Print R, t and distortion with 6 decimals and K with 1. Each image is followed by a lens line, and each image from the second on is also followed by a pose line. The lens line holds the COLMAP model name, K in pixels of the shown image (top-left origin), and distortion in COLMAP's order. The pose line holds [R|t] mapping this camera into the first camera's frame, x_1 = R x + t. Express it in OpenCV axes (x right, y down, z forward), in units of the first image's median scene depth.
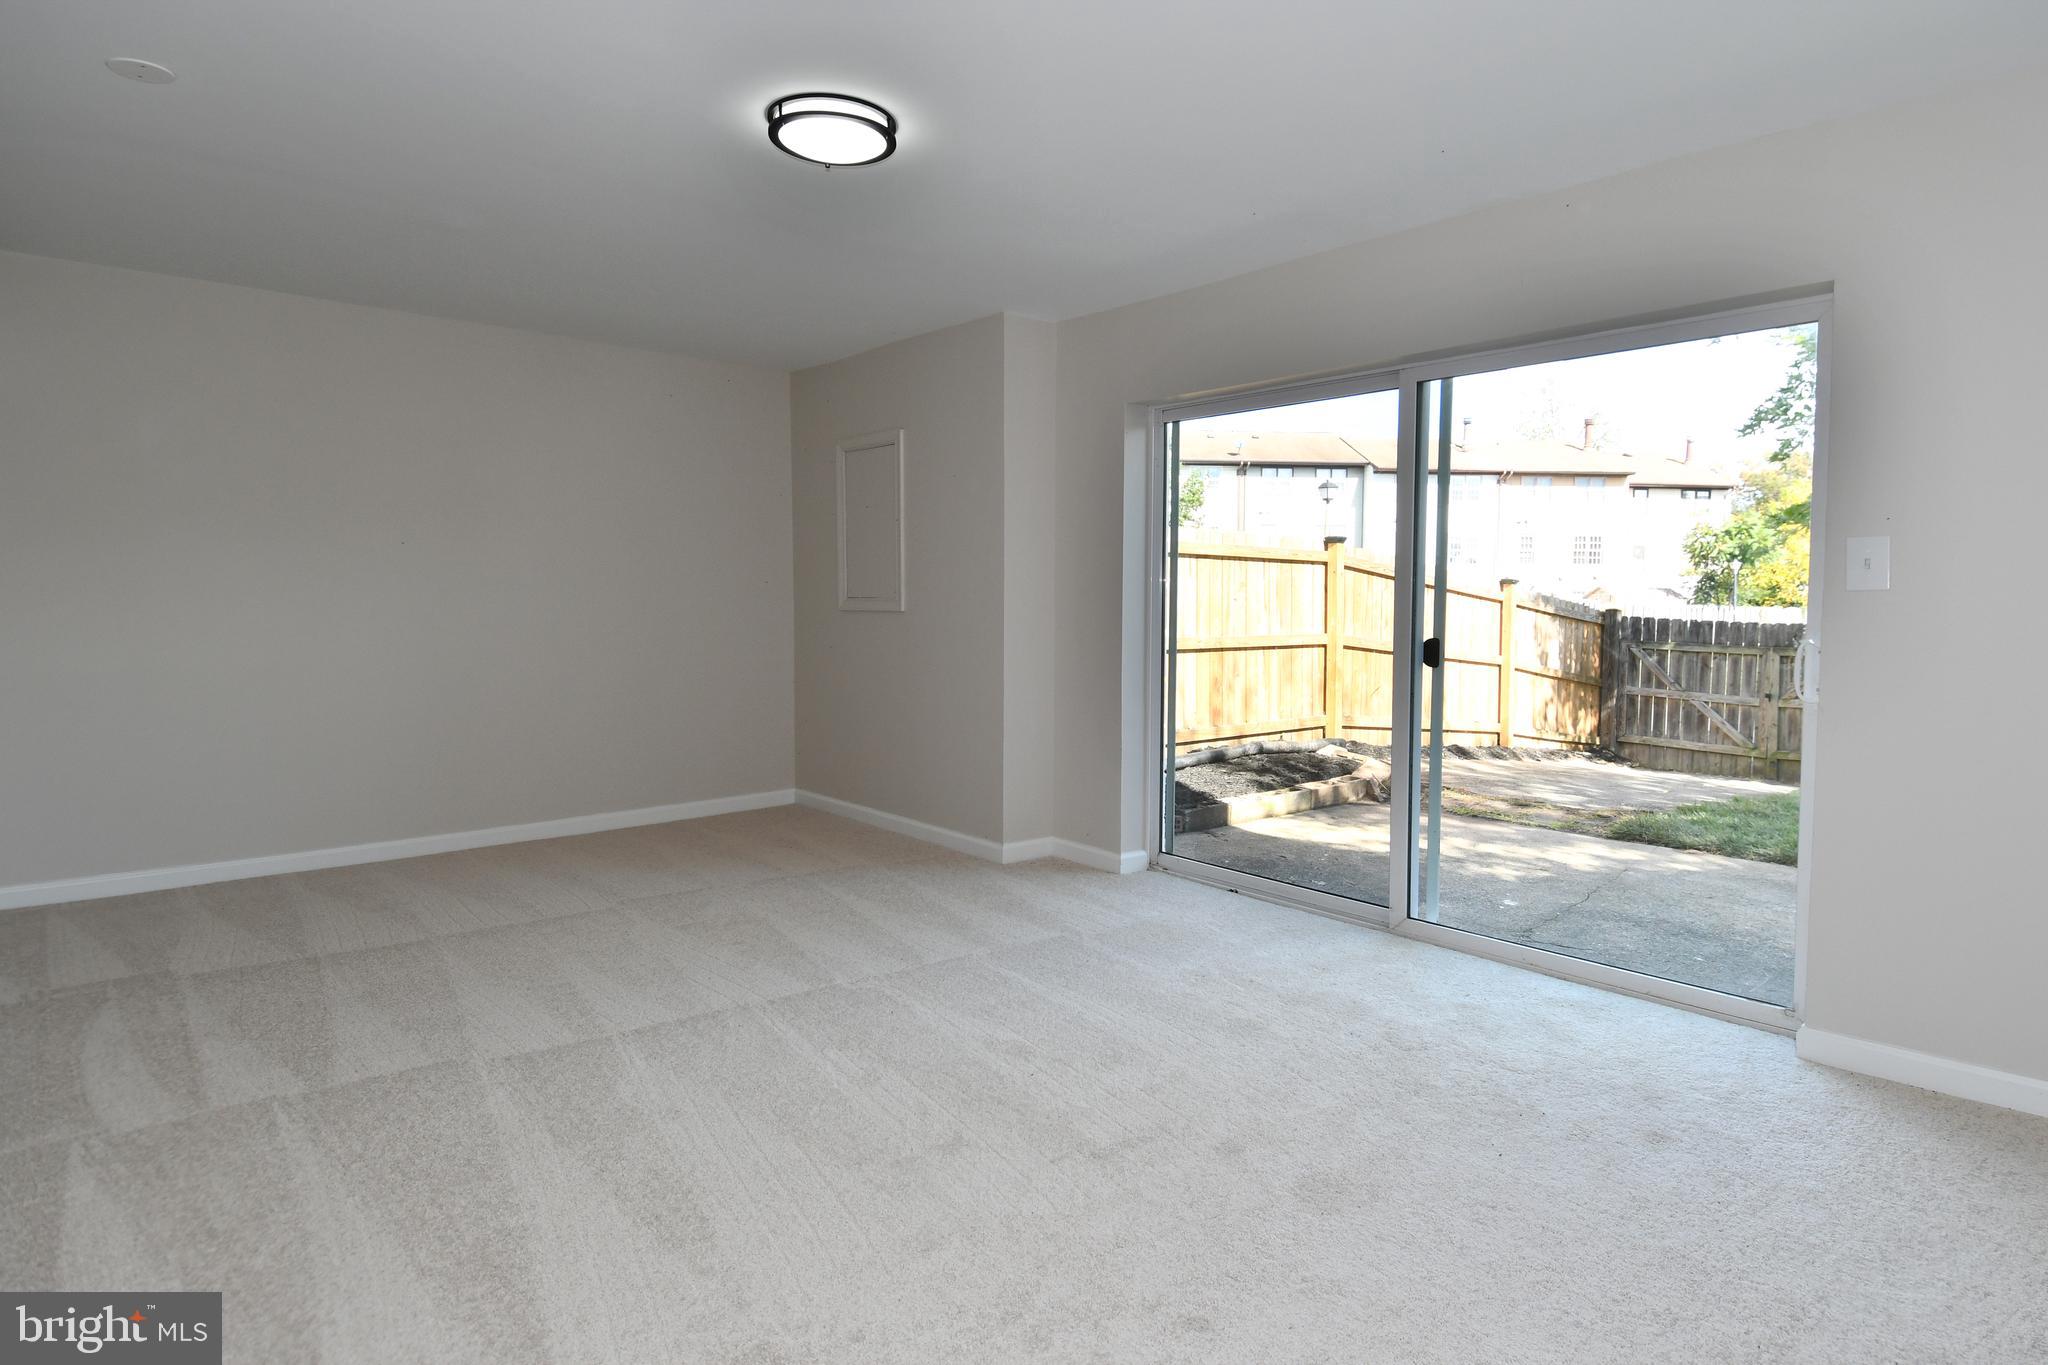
lens RADIAL K [[1022.6, 0, 967.6], [0, 1022.6, 621.0], [0, 0, 1]] dist [-0.002568, -0.000531]
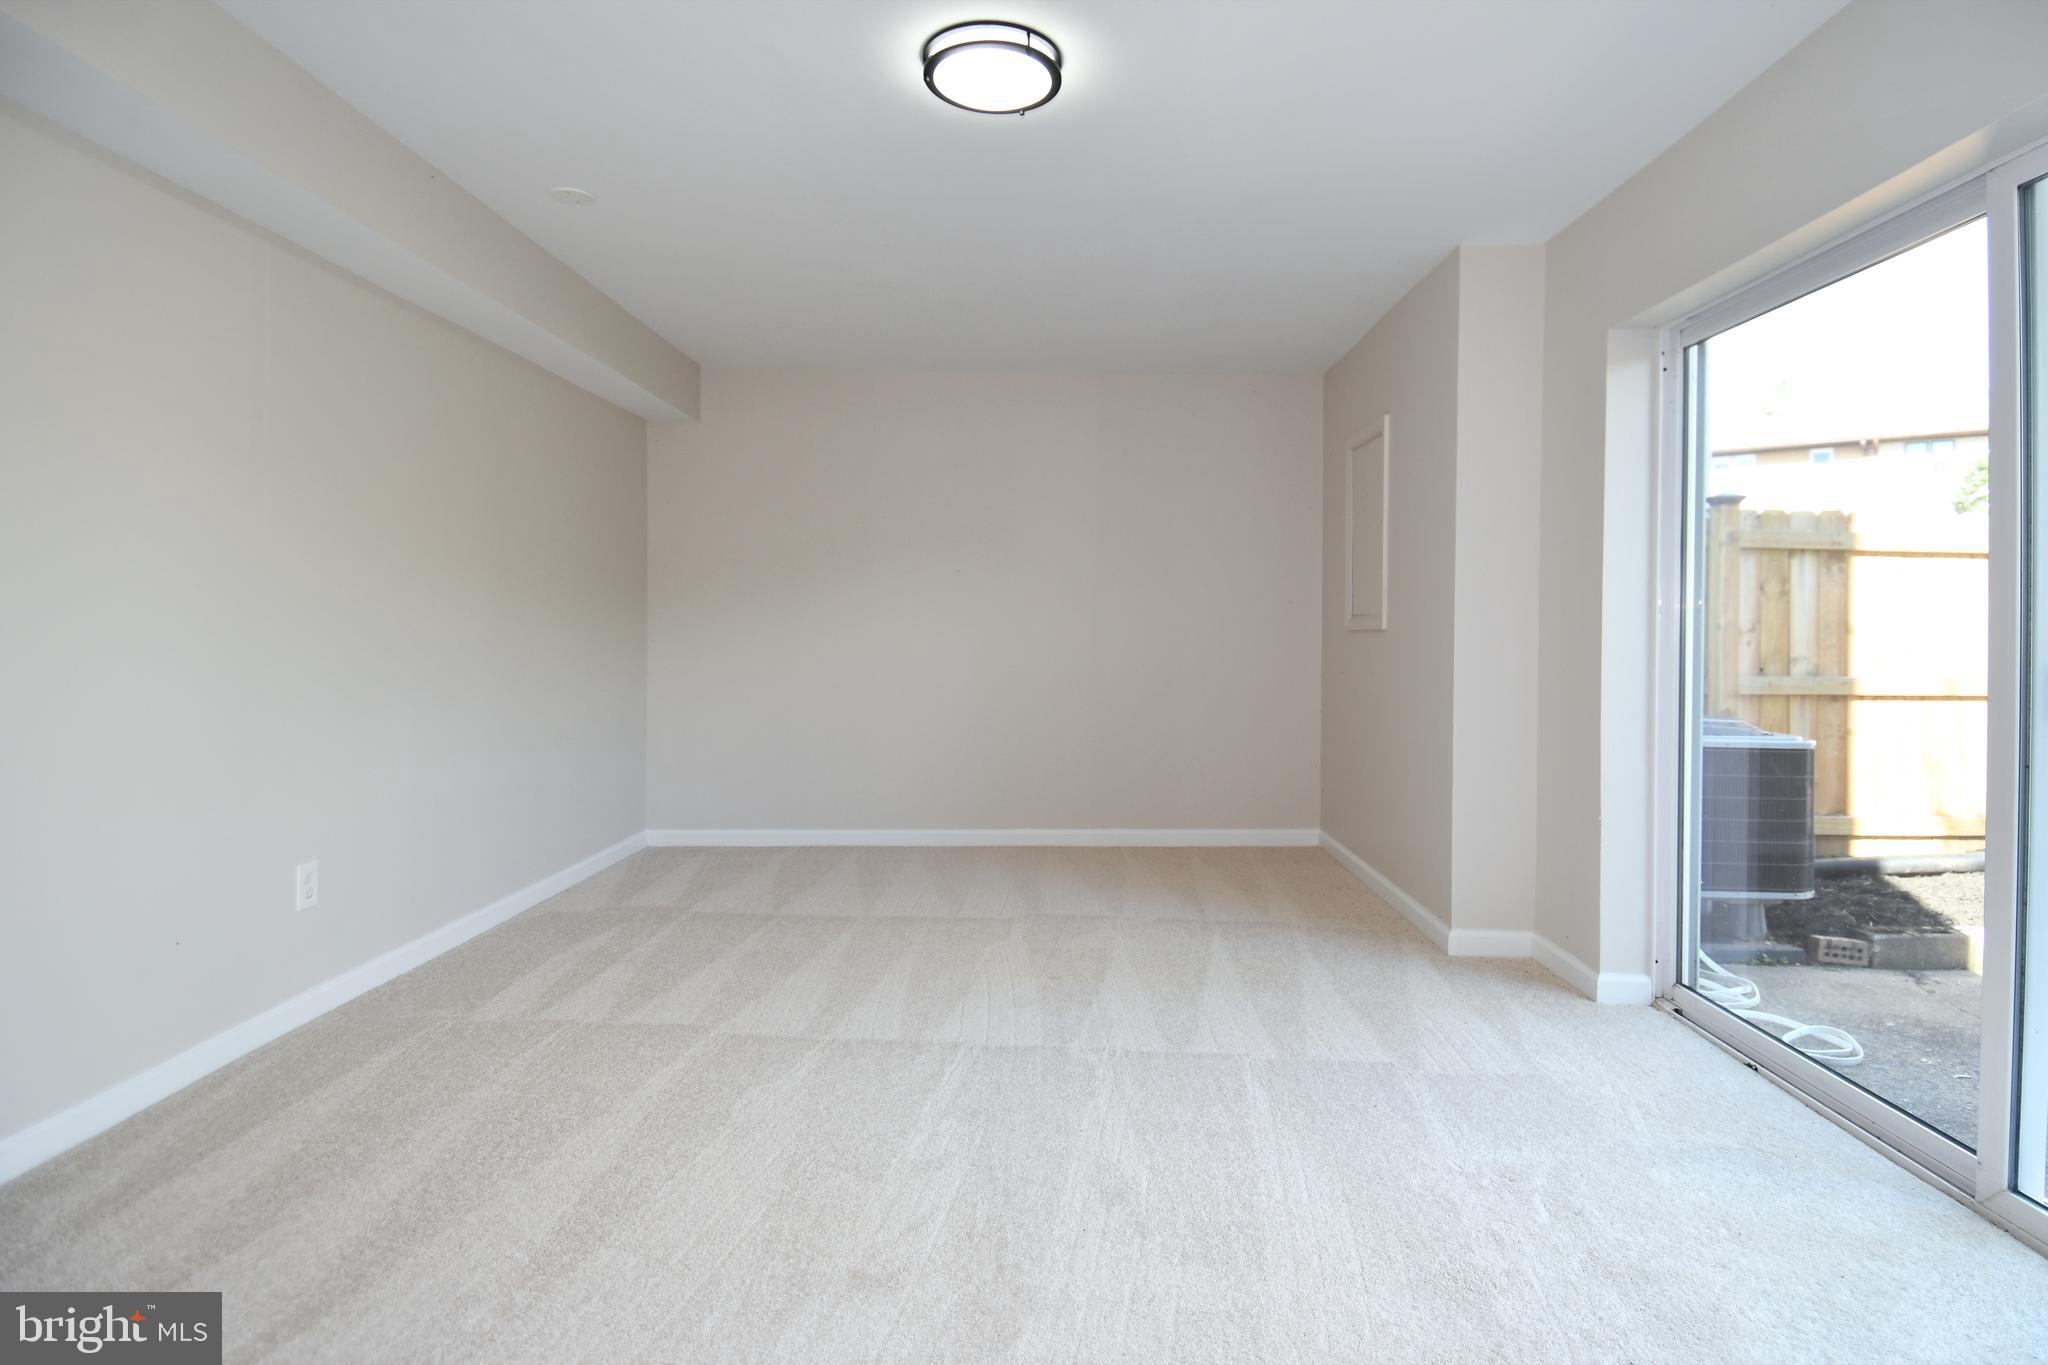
lens RADIAL K [[1005.9, 0, 1068.1], [0, 1005.9, 634.8], [0, 0, 1]] dist [0.035575, -0.040257]
pose [[0.802703, 0.009927, -0.596296, 0.270642], [-0.023142, 0.999627, -0.014510, 0.015359], [0.595930, 0.025446, 0.802633, 0.223761]]
